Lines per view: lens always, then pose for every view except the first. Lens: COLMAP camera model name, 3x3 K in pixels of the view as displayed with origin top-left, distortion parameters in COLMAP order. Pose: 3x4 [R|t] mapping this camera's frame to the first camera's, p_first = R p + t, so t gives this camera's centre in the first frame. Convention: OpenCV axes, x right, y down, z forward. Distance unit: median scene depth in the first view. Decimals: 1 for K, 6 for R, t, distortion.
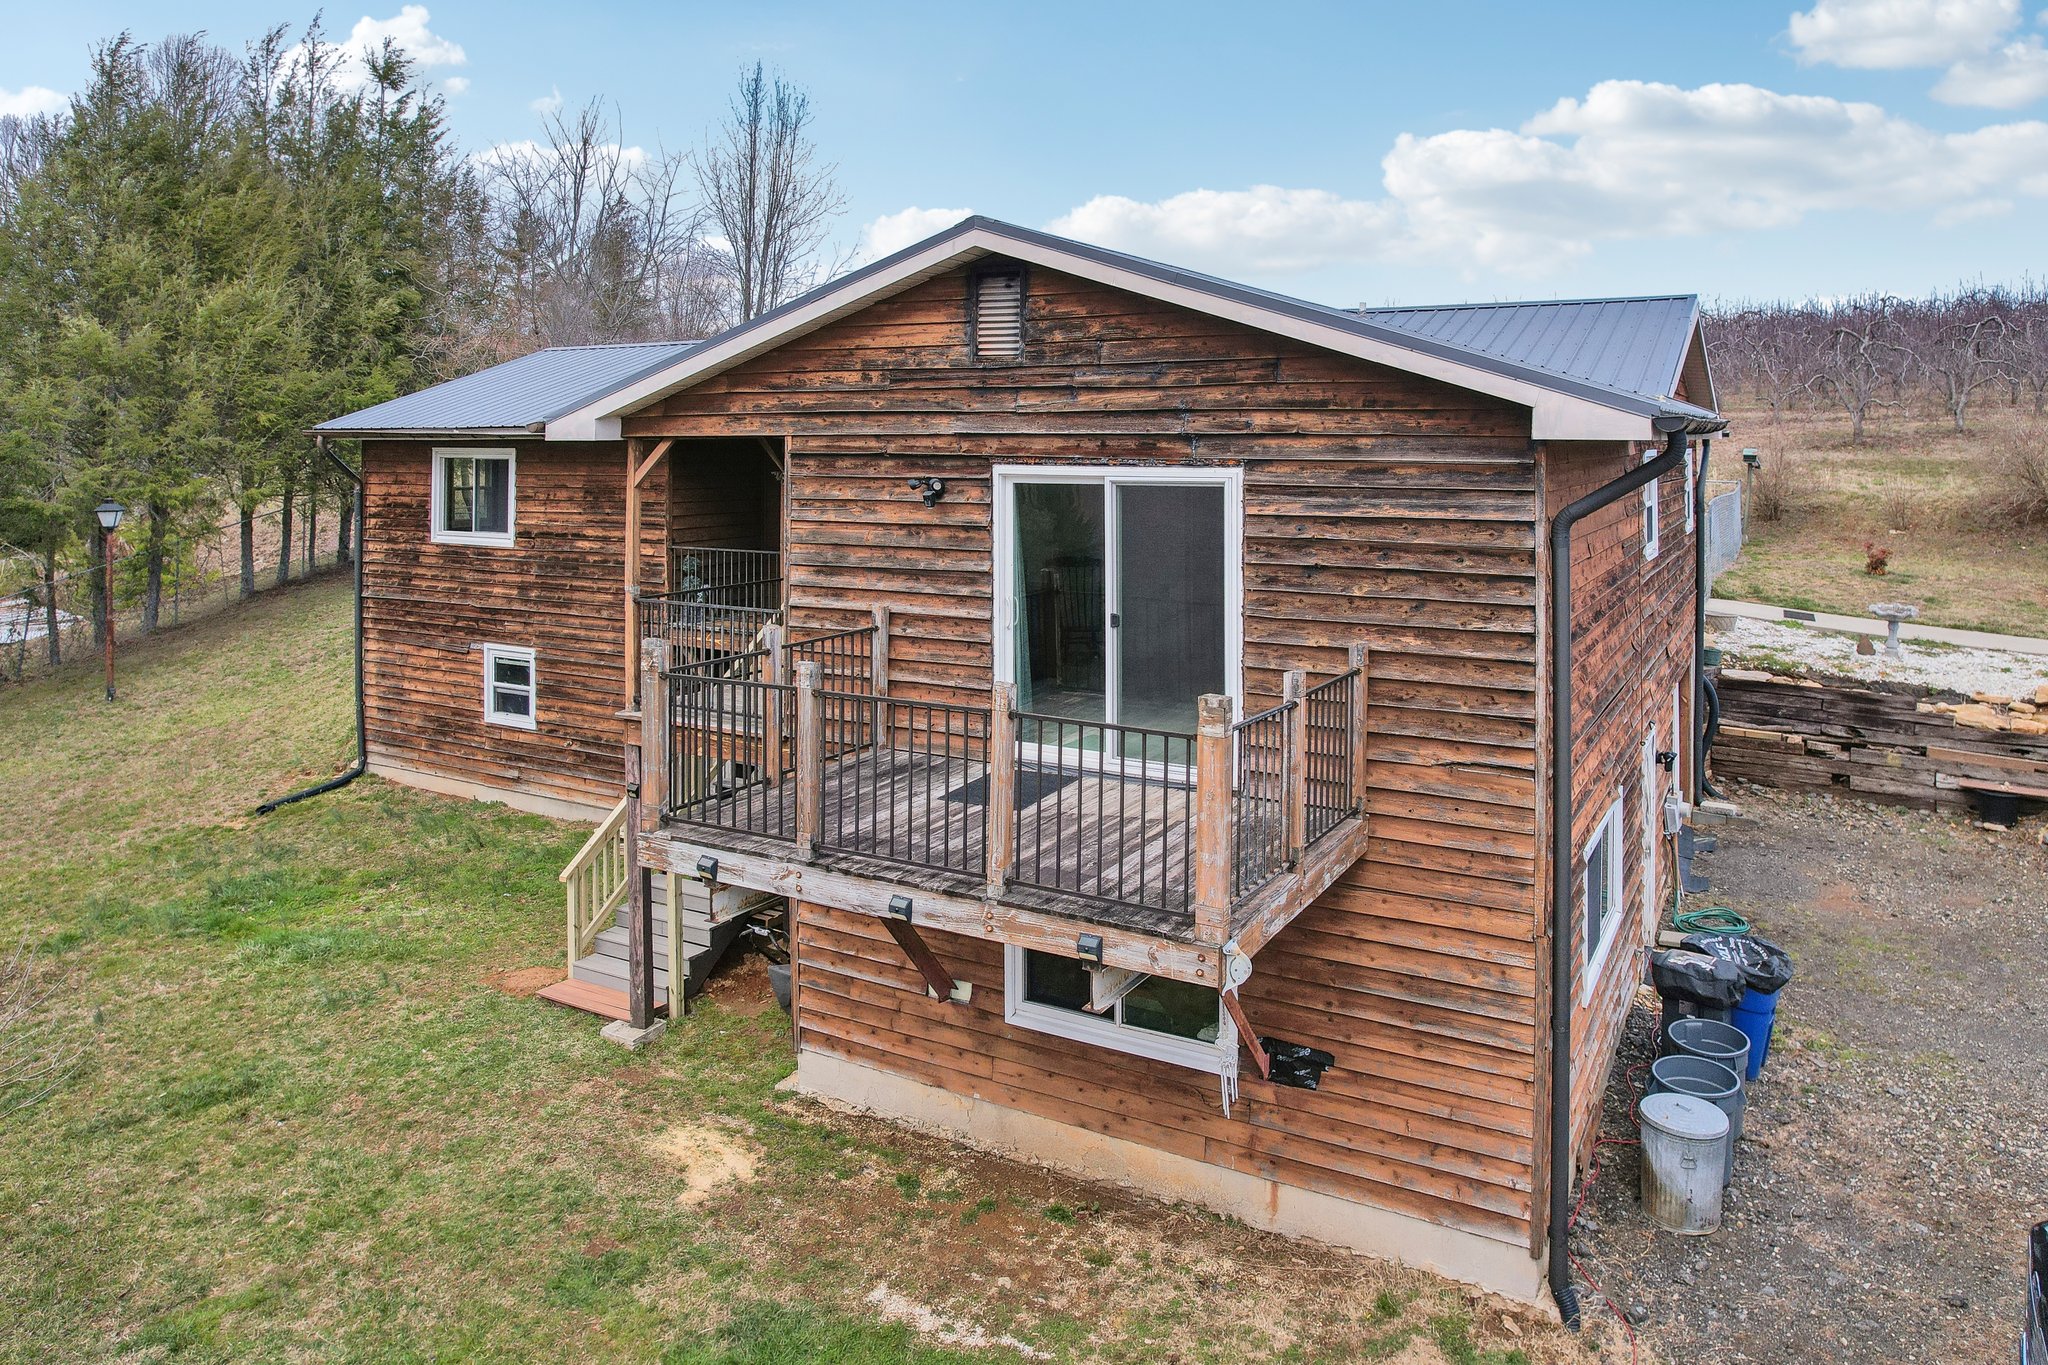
lens RADIAL K [[1368.6, 0, 841.8], [0, 1368.6, 456.4], [0, 0, 1]] dist [-0.018416, 0.000061]
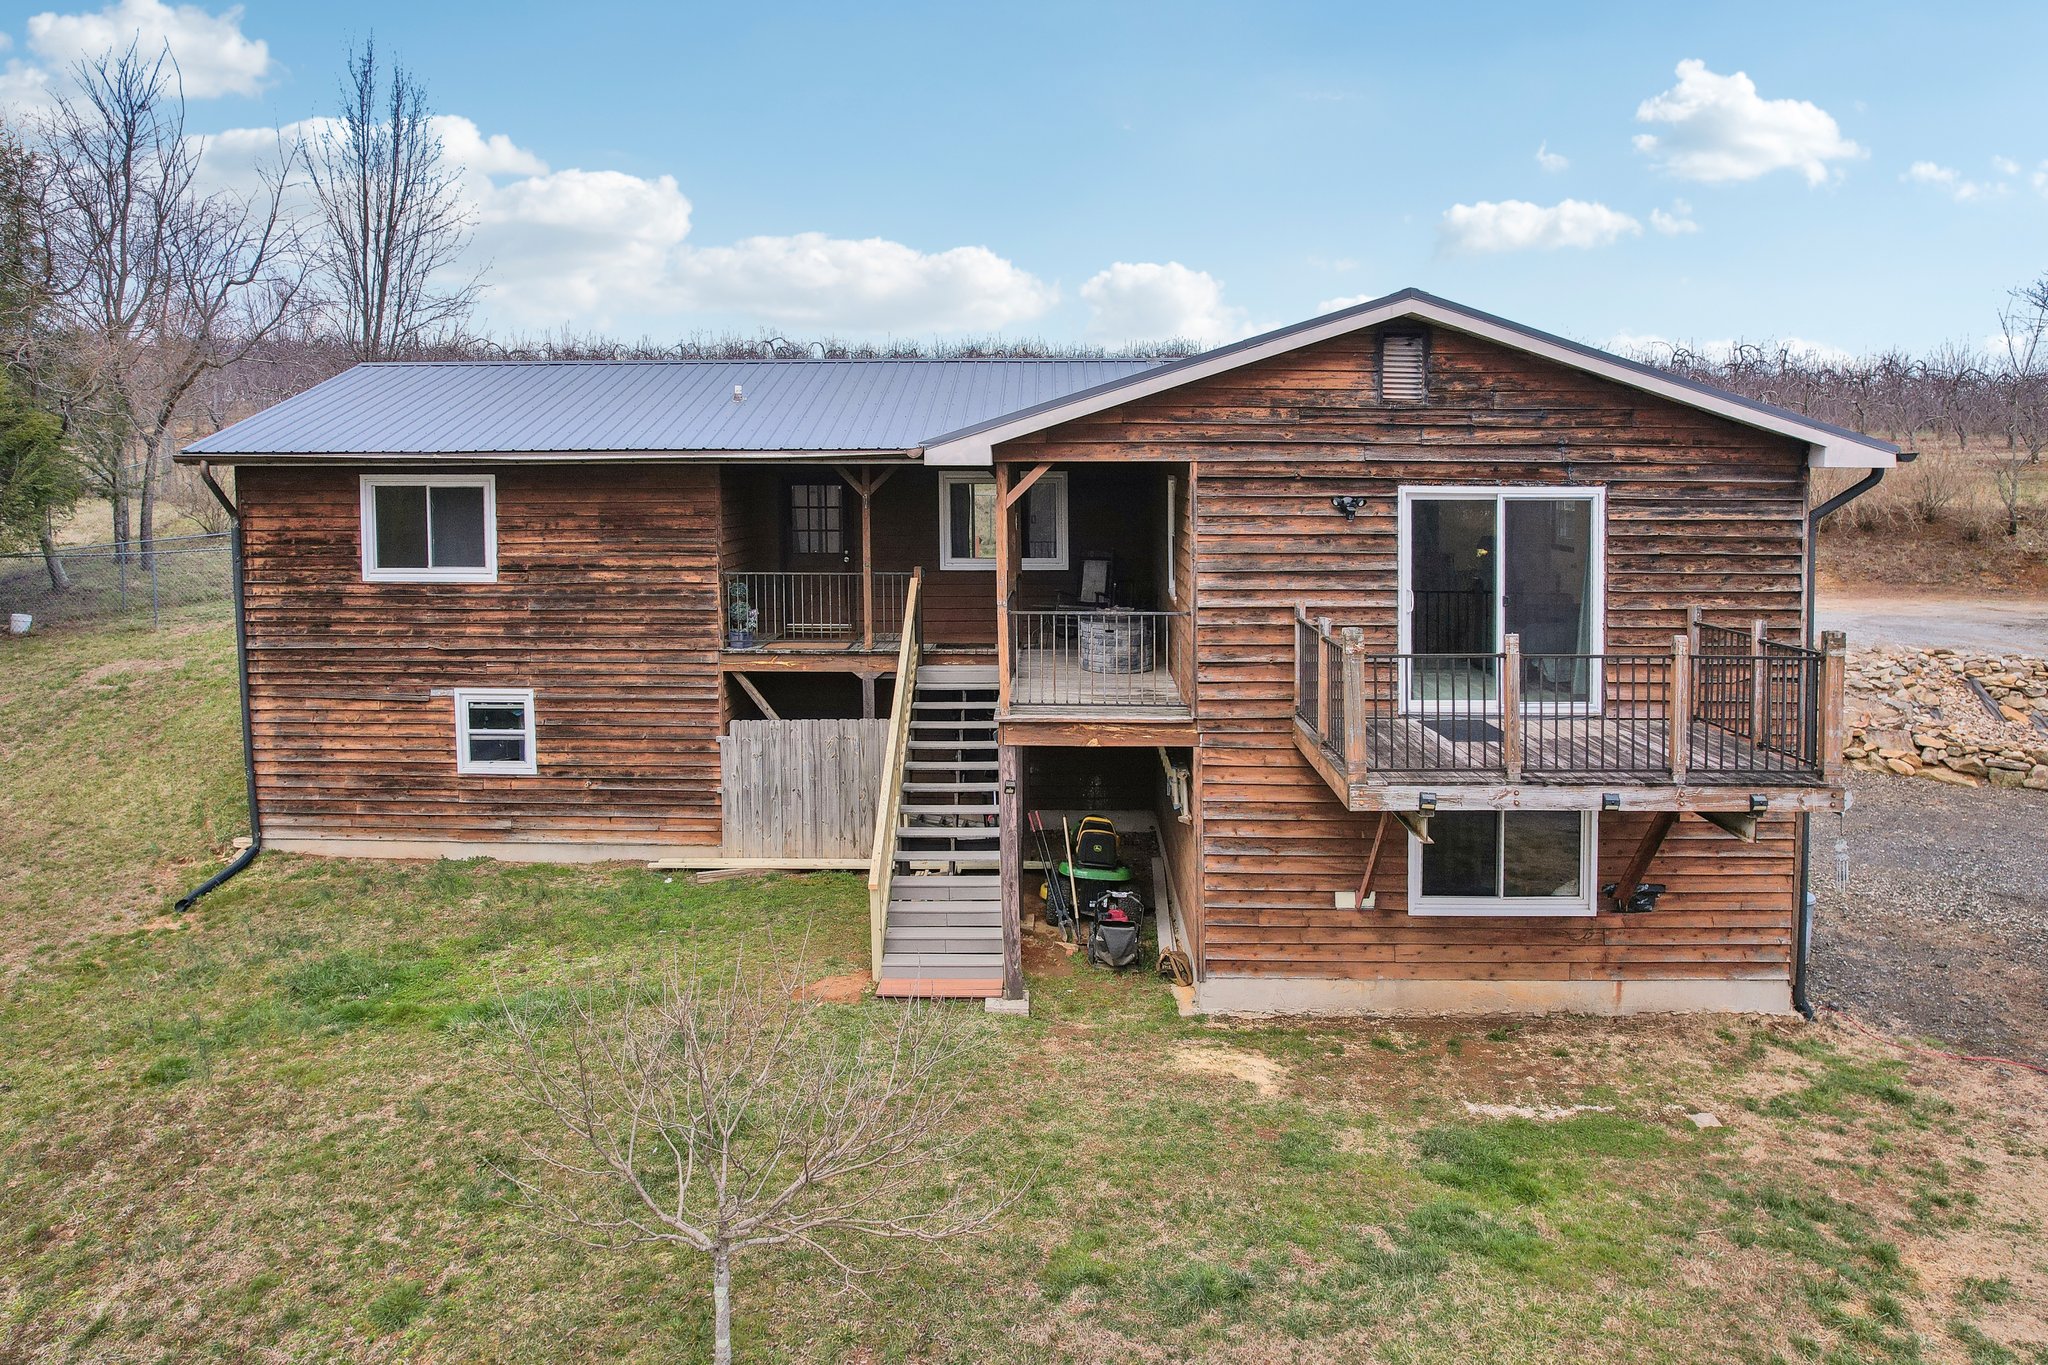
lens RADIAL K [[1348.8, 0, 1023.9], [0, 1348.8, 560.8], [0, 0, 1]] dist [-0.033481, 0.019935]
pose [[0.872019, -0.030308, 0.488532, -0.783366], [0.003099, 0.998403, 0.056408, 0.004020], [-0.489462, -0.047675, 0.870721, 0.077565]]
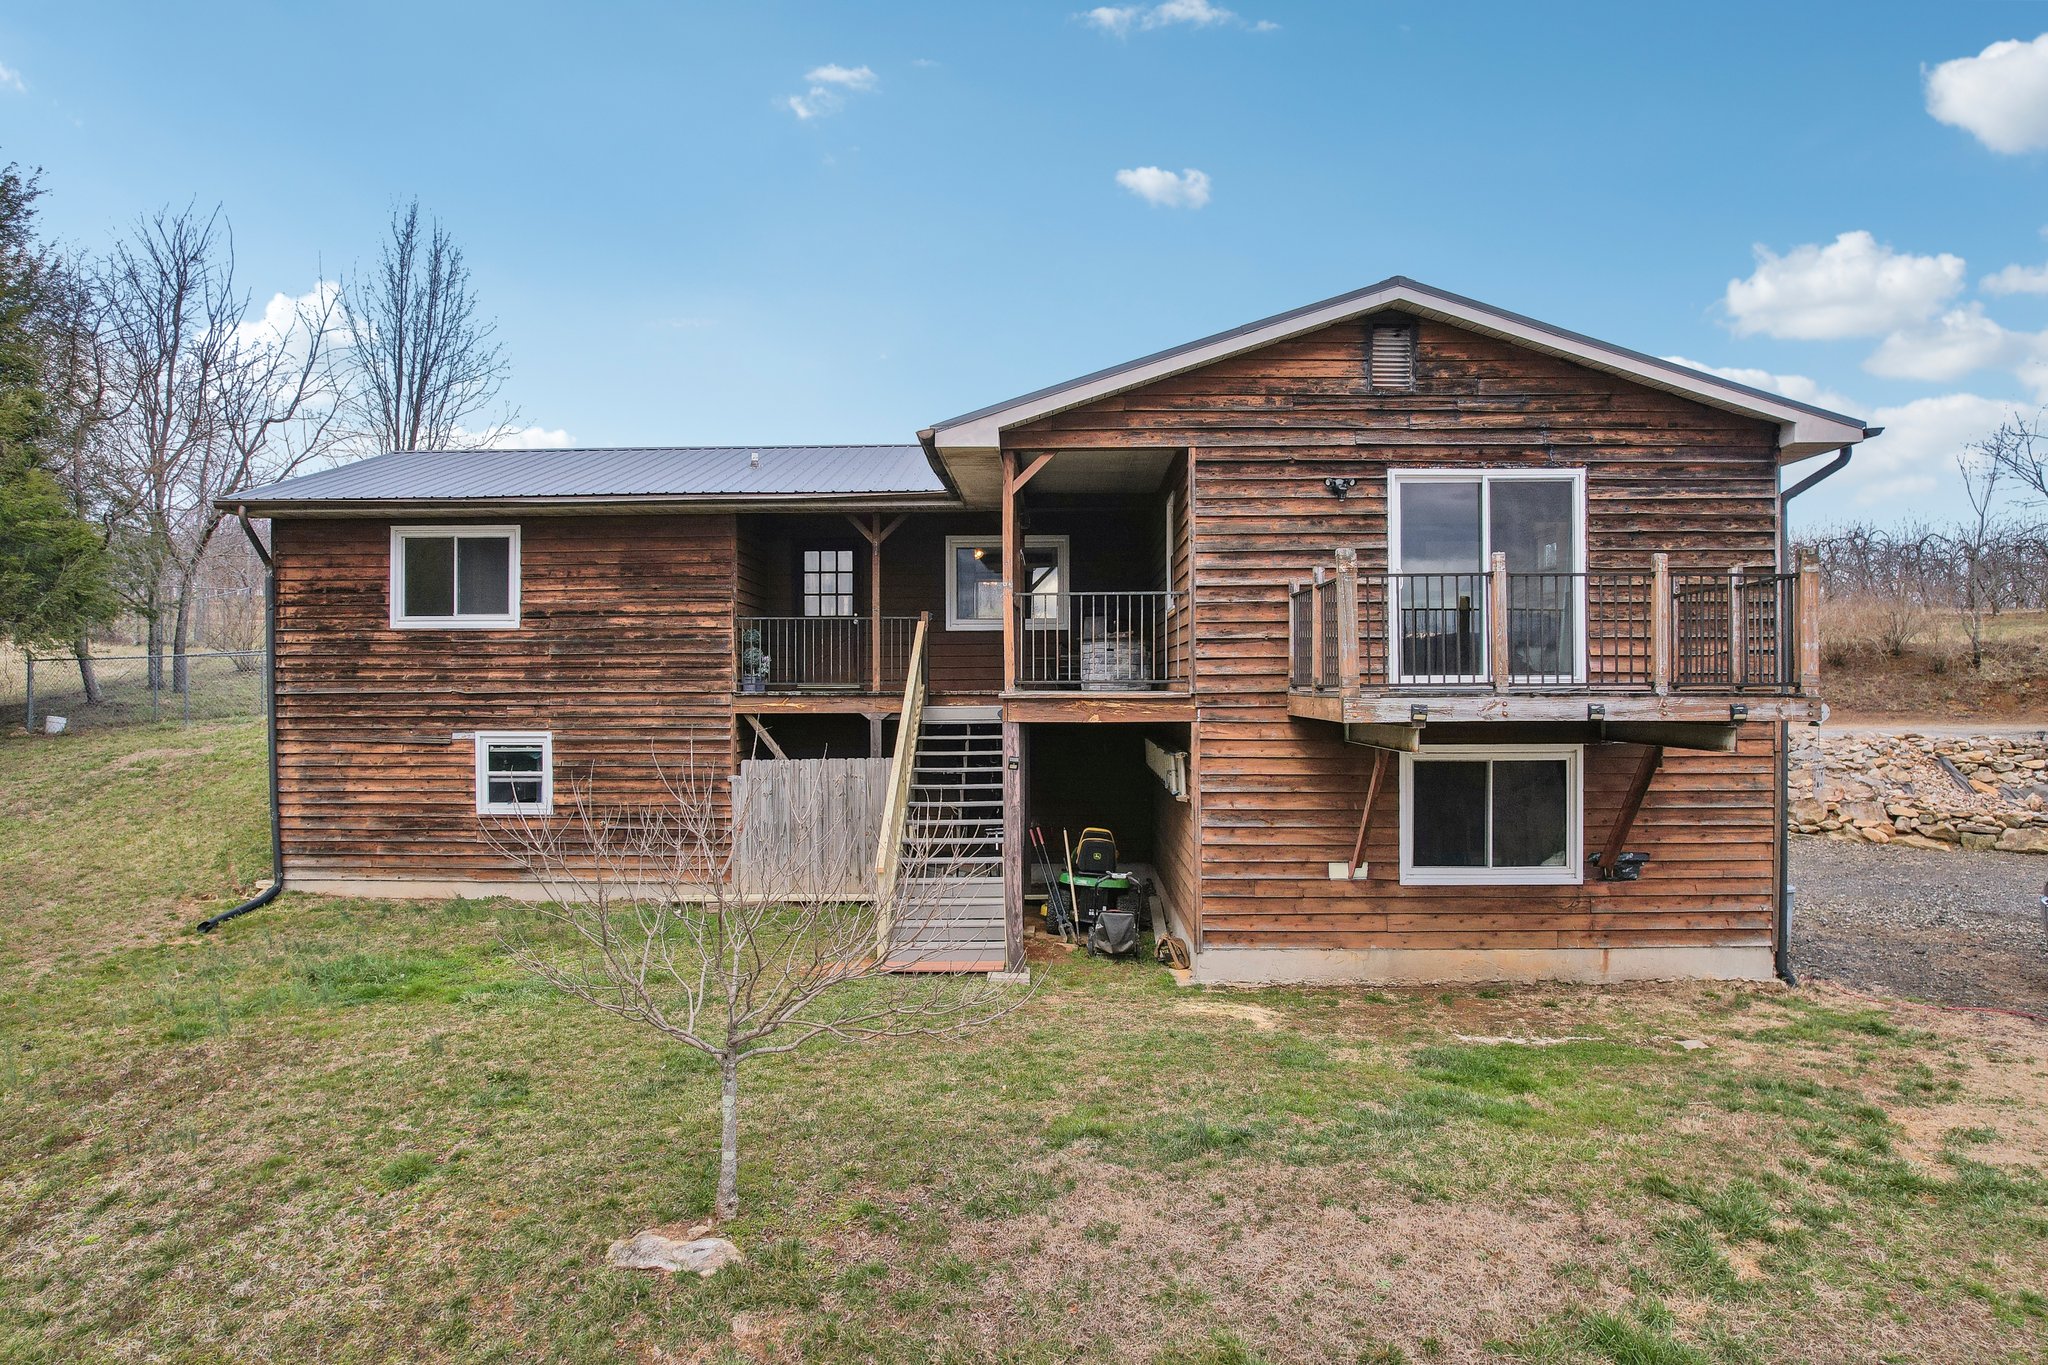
lens RADIAL K [[1301.4, 0, 1024.0], [0, 1301.4, 682.5], [0, 0, 1]] dist [-0.034833, 0.024365]
pose [[0.871860, 0.001141, 0.489755, -0.792465], [-0.005680, 0.999954, 0.007782, 0.200800], [-0.489723, -0.009566, 0.871826, 0.071035]]
